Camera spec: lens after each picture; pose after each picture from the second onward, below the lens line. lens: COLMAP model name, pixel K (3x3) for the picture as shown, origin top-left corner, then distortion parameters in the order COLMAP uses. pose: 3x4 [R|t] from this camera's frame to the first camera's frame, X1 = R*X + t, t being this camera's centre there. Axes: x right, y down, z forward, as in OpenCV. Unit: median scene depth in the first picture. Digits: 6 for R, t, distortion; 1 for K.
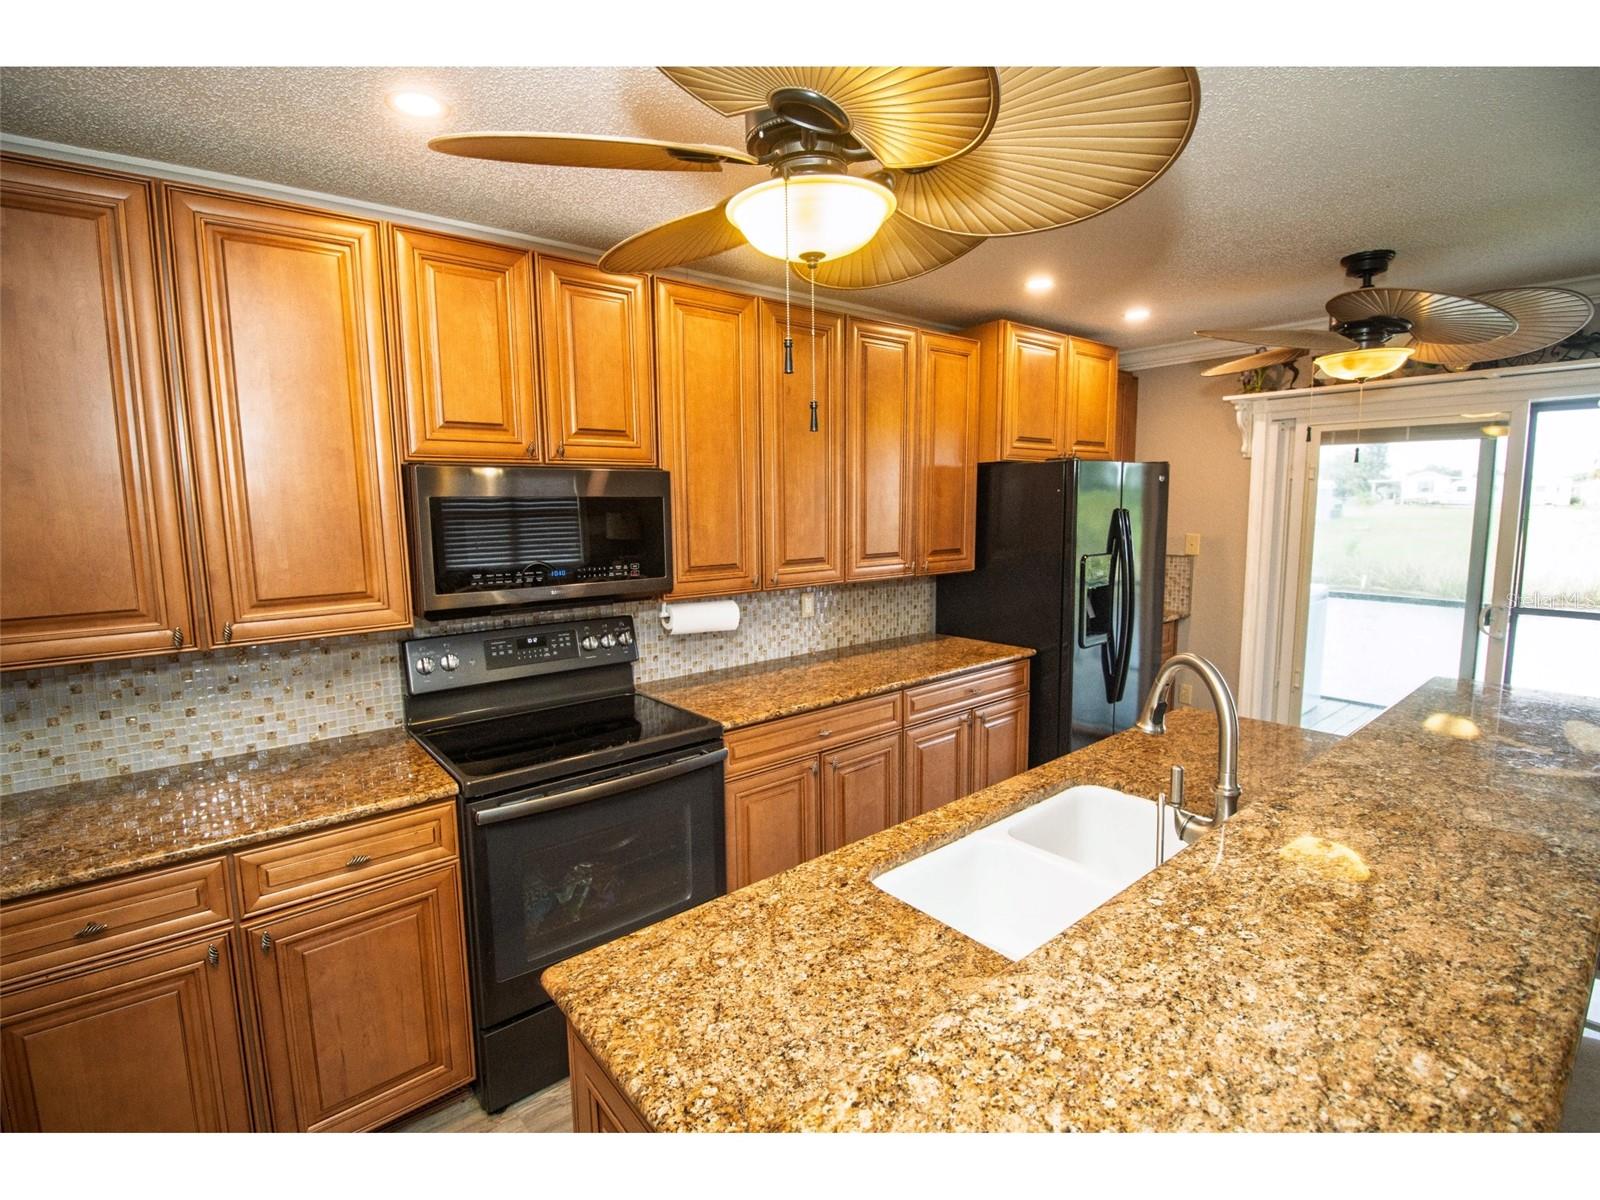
lens RADIAL K [[741.9, 0, 795.1], [0, 741.9, 591.7], [0, 0, 1]] dist [-0.001368, -0.012003]
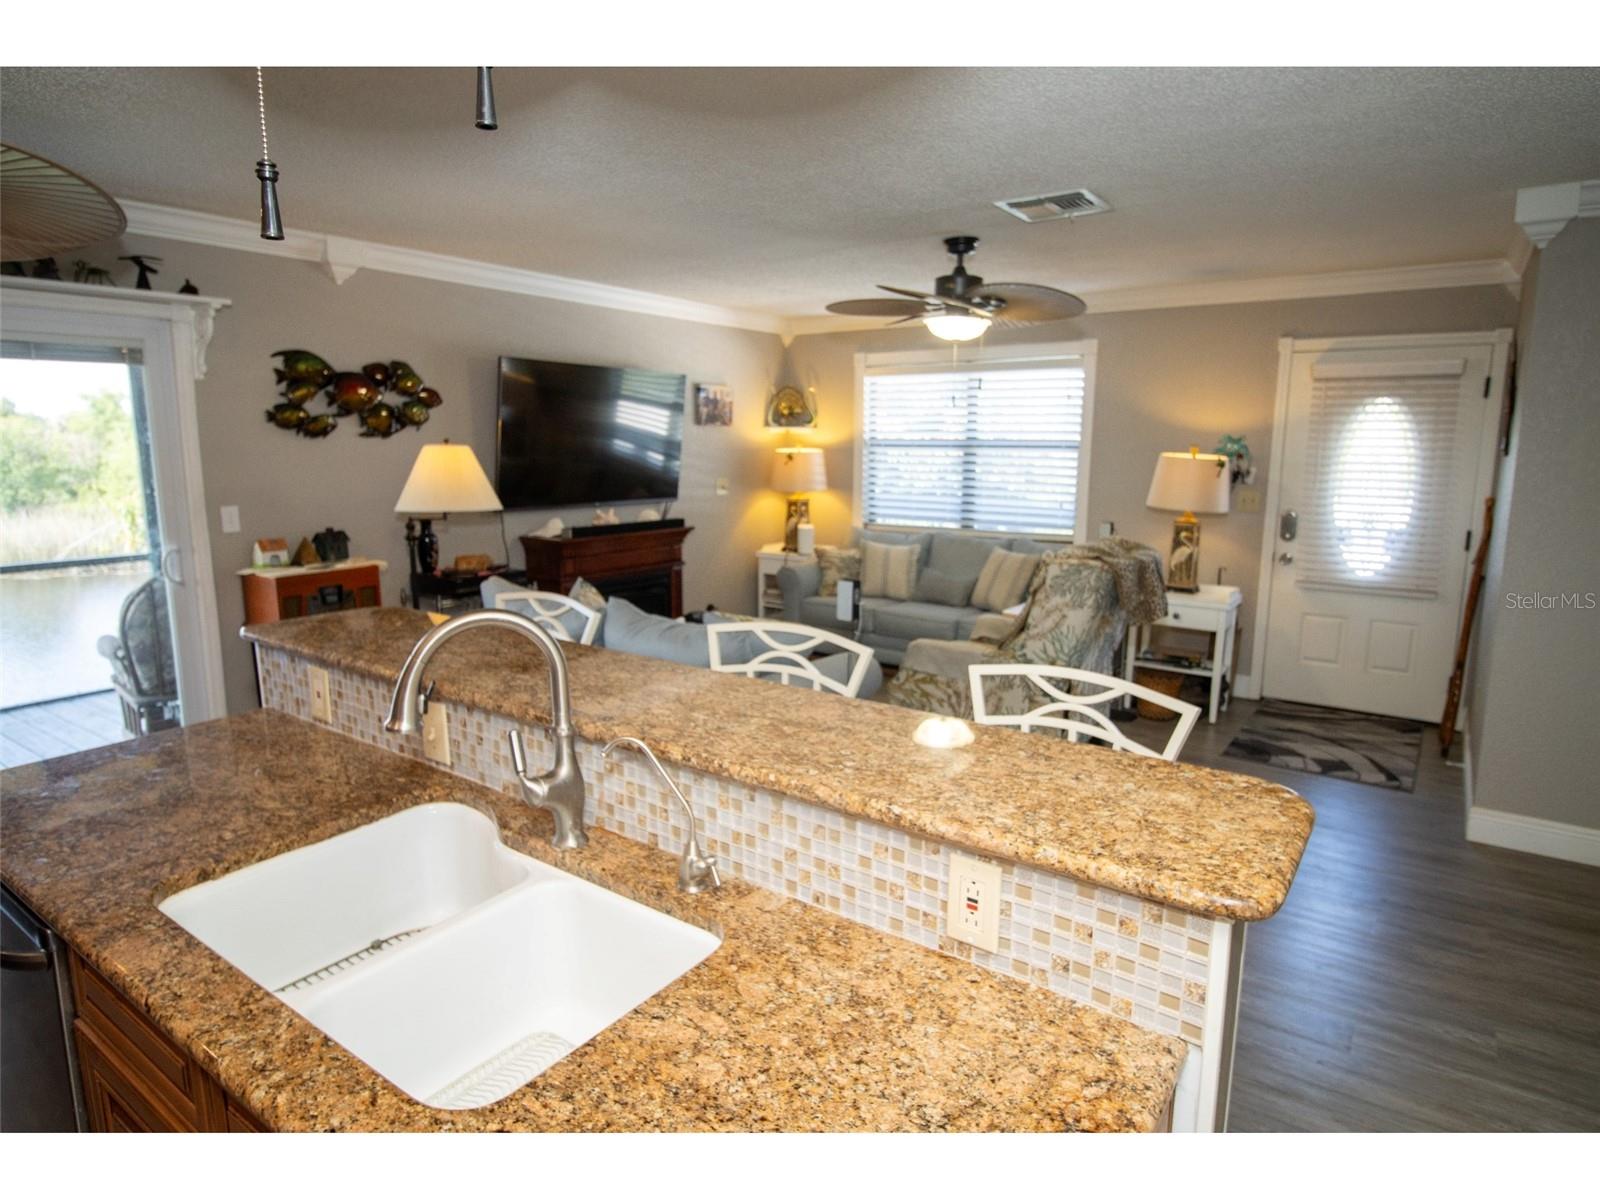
lens RADIAL K [[909.1, 0, 789.6], [0, 909.1, 588.1], [0, 0, 1]] dist [0.004504, -0.000383]
pose [[-0.261412, -0.146849, 0.953991, -0.285504], [0.115433, 0.976510, 0.181946, -0.045793], [-0.958300, 0.157685, -0.238320, 0.453661]]
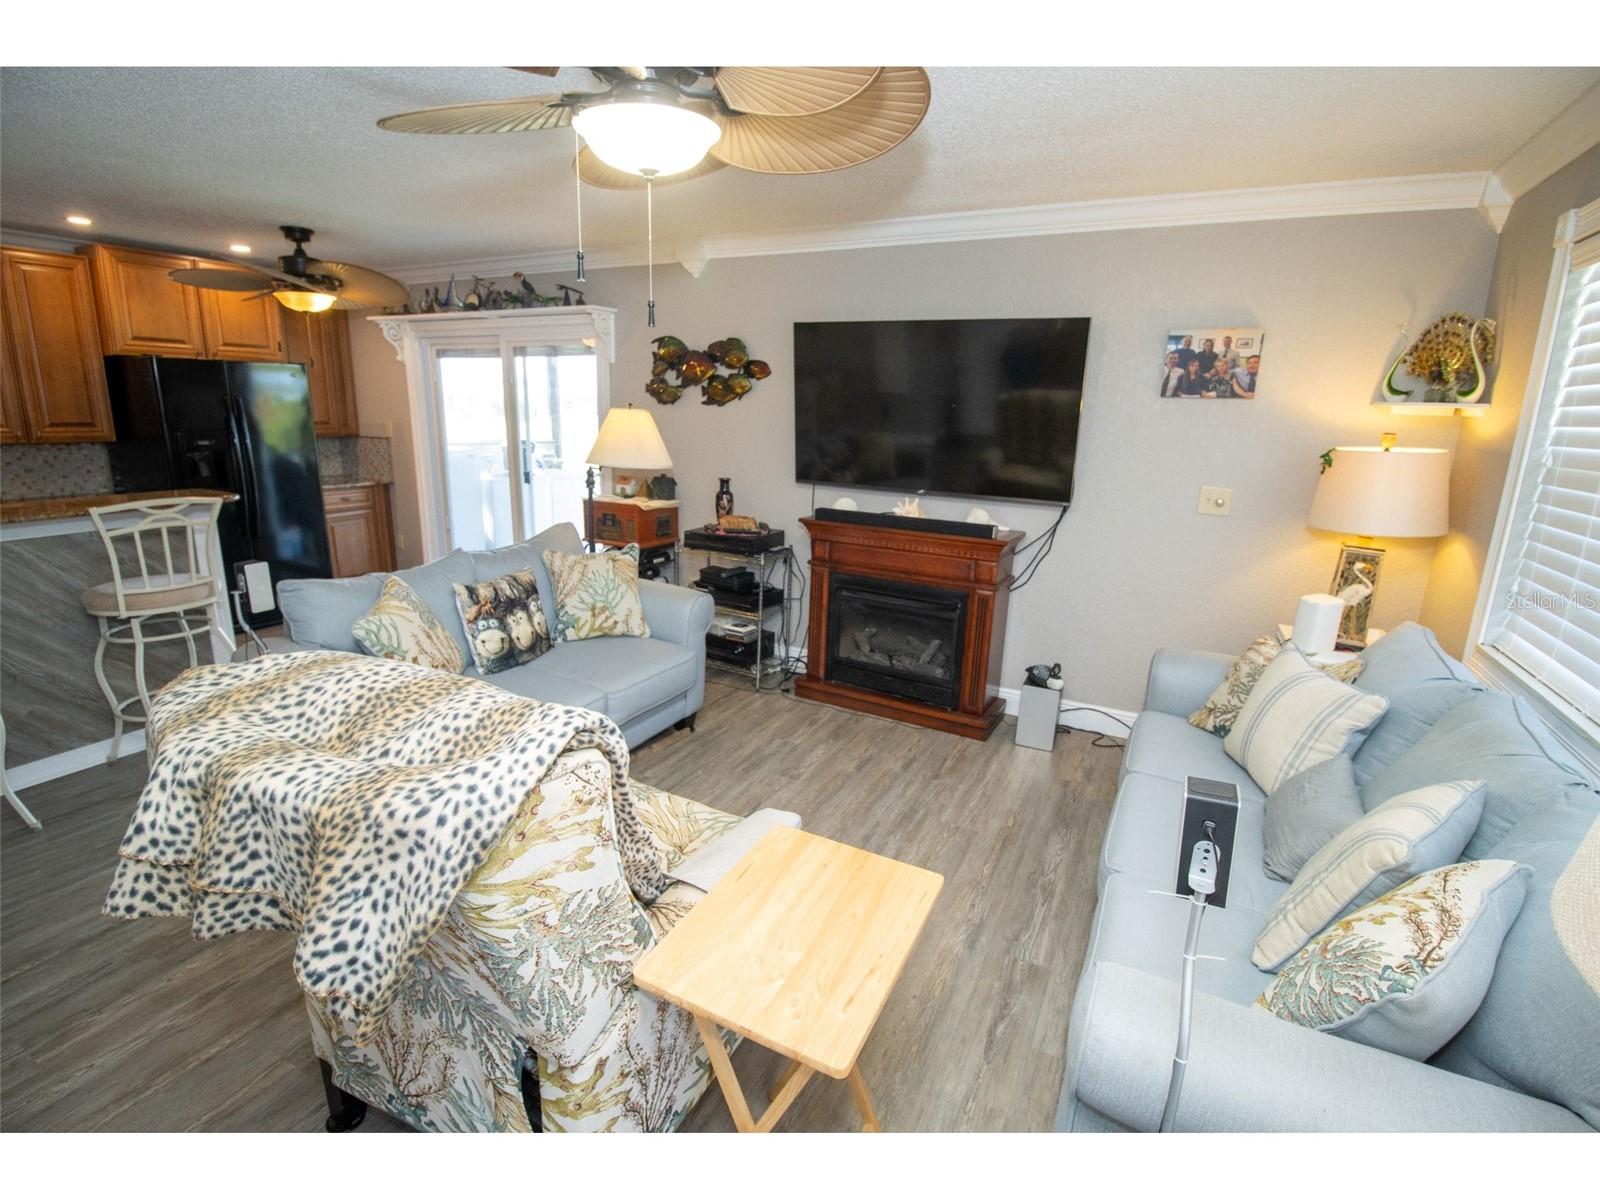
lens RADIAL K [[741.9, 0, 795.1], [0, 741.9, 591.7], [0, 0, 1]] dist [-0.001368, -0.012003]
pose [[0.916152, -0.056073, 0.396889, 1.097943], [0.007331, 0.992345, 0.123278, 0.113334], [-0.400764, -0.110032, 0.909550, -0.909537]]
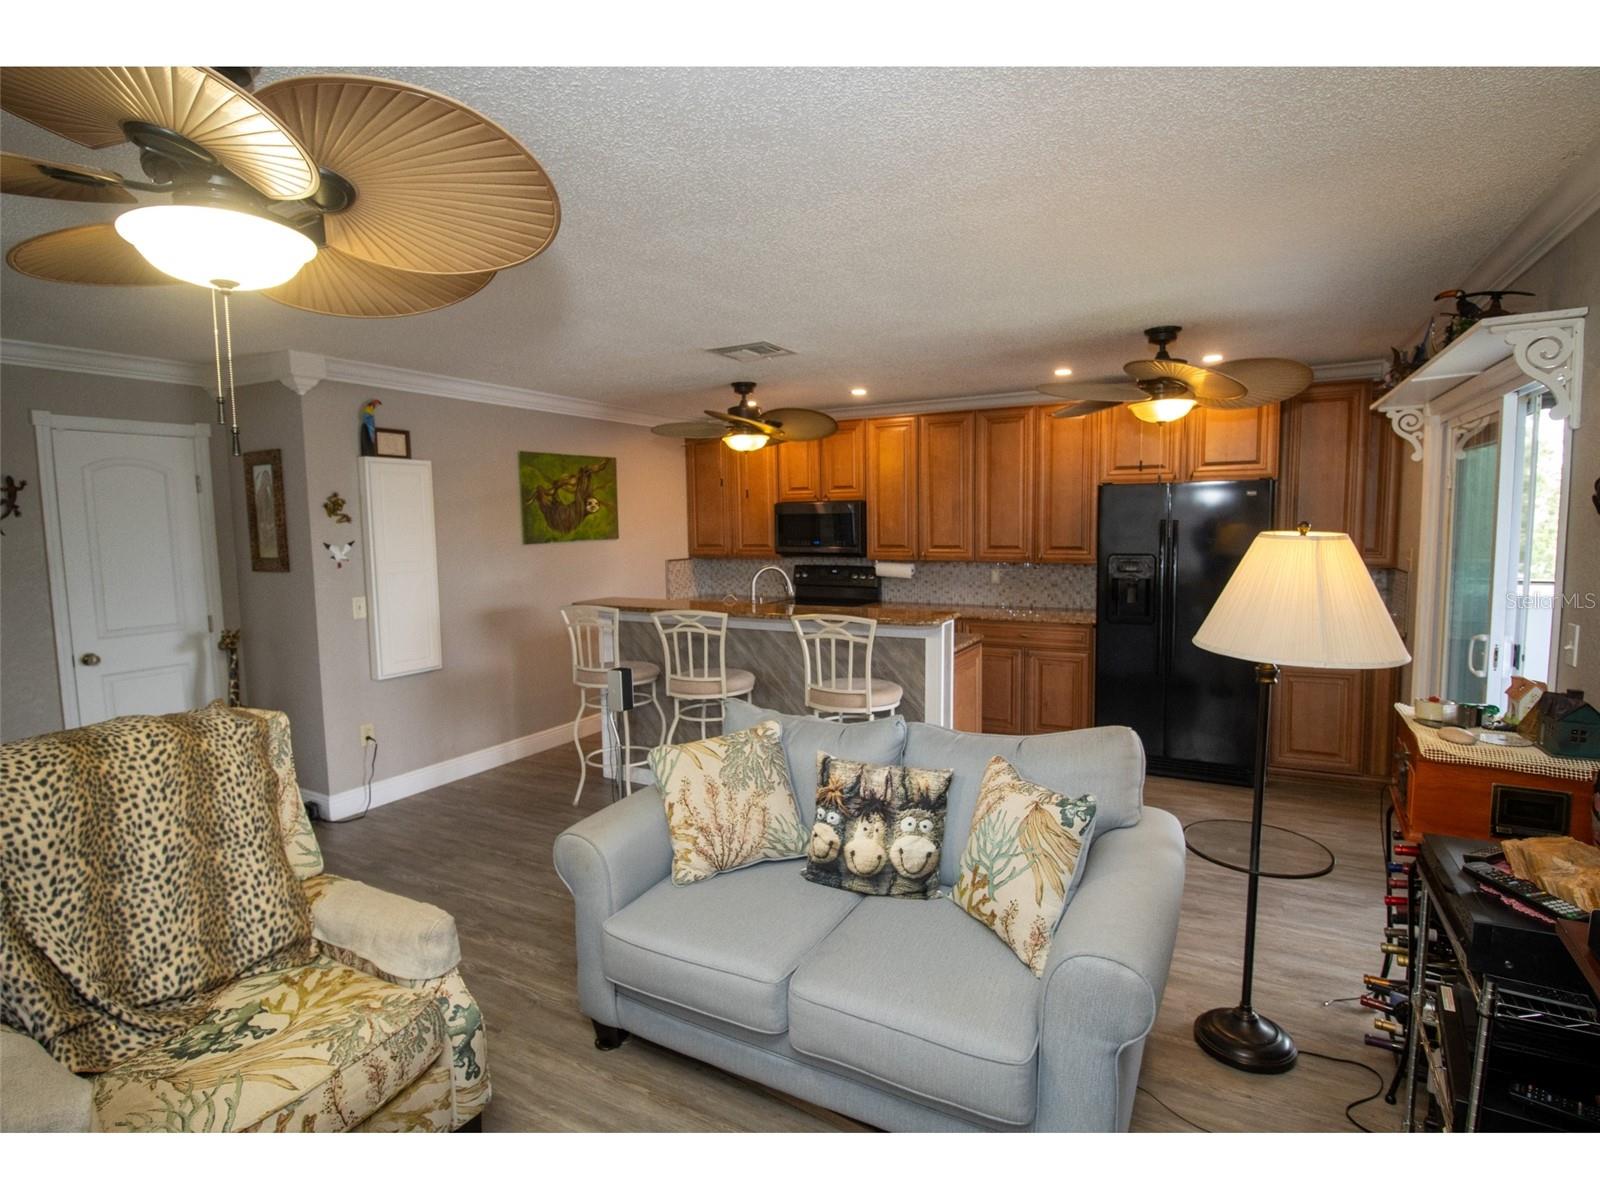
lens RADIAL K [[795.0, 0, 793.7], [0, 795.0, 591.2], [0, 0, 1]] dist [0.000327, -0.014744]
pose [[0.372827, 0.093133, -0.923215, 1.919667], [-0.101101, 0.993104, 0.059356, -0.010648], [0.922377, 0.071209, 0.379672, -0.113368]]
